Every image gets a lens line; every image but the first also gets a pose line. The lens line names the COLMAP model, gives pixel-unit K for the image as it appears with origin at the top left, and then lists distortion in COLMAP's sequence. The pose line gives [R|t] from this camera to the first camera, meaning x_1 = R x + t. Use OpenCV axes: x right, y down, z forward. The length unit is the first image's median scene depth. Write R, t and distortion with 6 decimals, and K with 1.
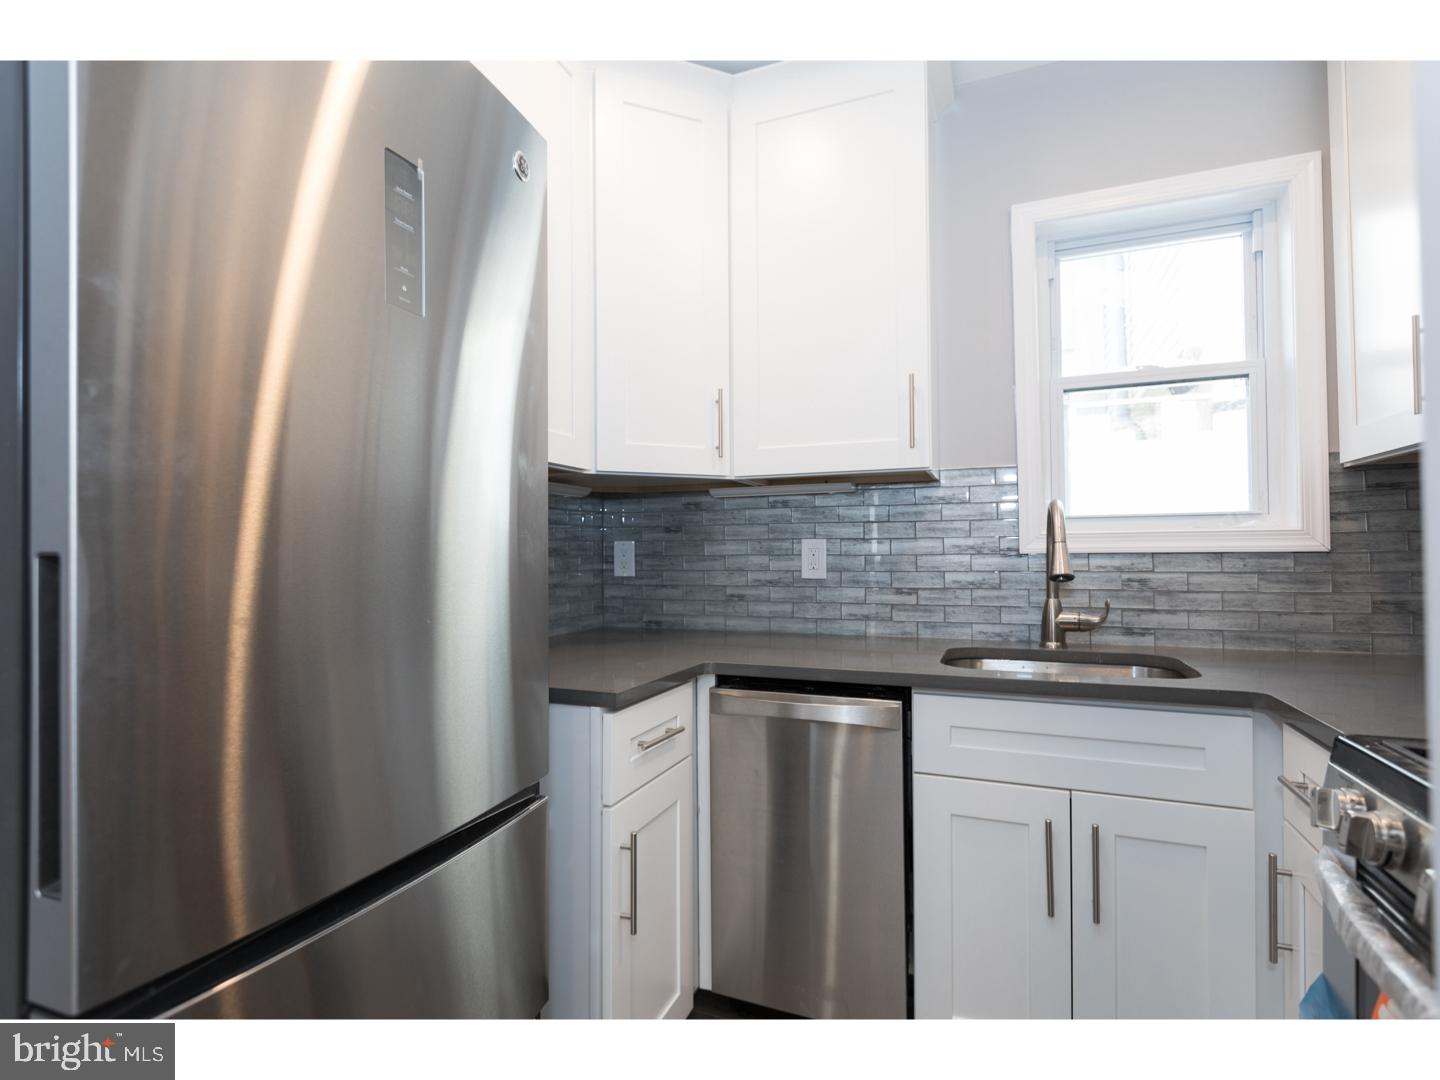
lens RADIAL K [[707.5, 0, 719.8], [0, 707.5, 533.1], [0, 0, 1]] dist [-0.001847, -0.000422]
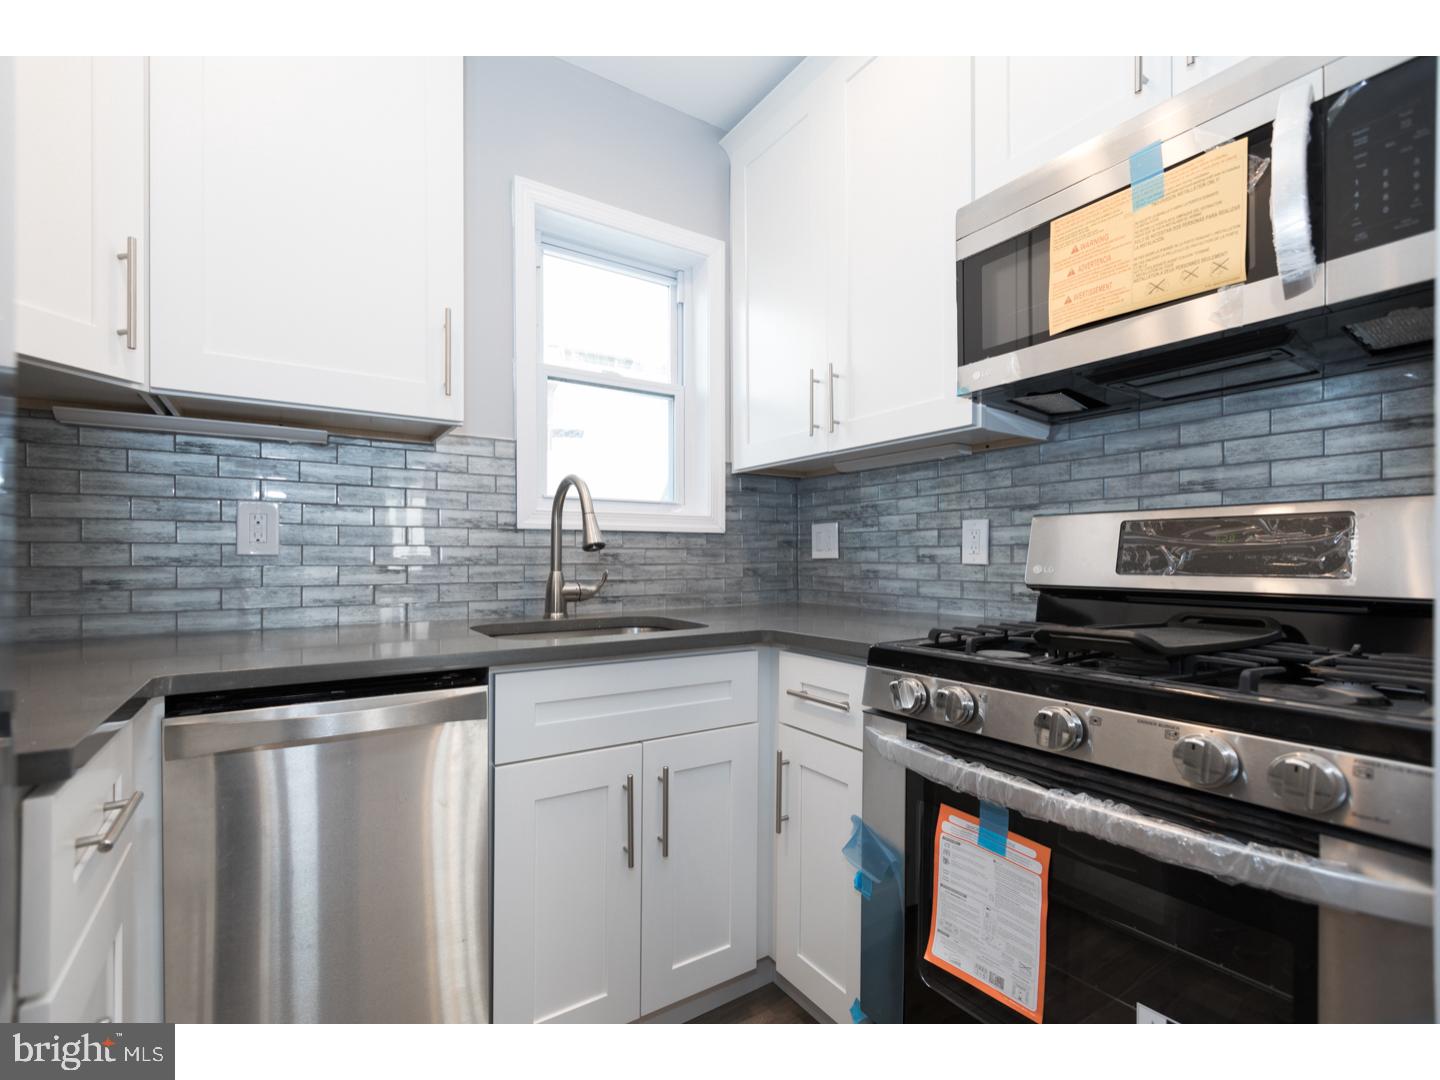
lens RADIAL K [[640.7, 0, 716.3], [0, 640.7, 555.0], [0, 0, 1]] dist [0.000310, 0.000372]
pose [[0.576572, 0.008438, 0.817003, -0.149317], [-0.027559, 0.999579, 0.009125, 0.049111], [-0.816582, -0.027777, 0.576561, 0.243880]]
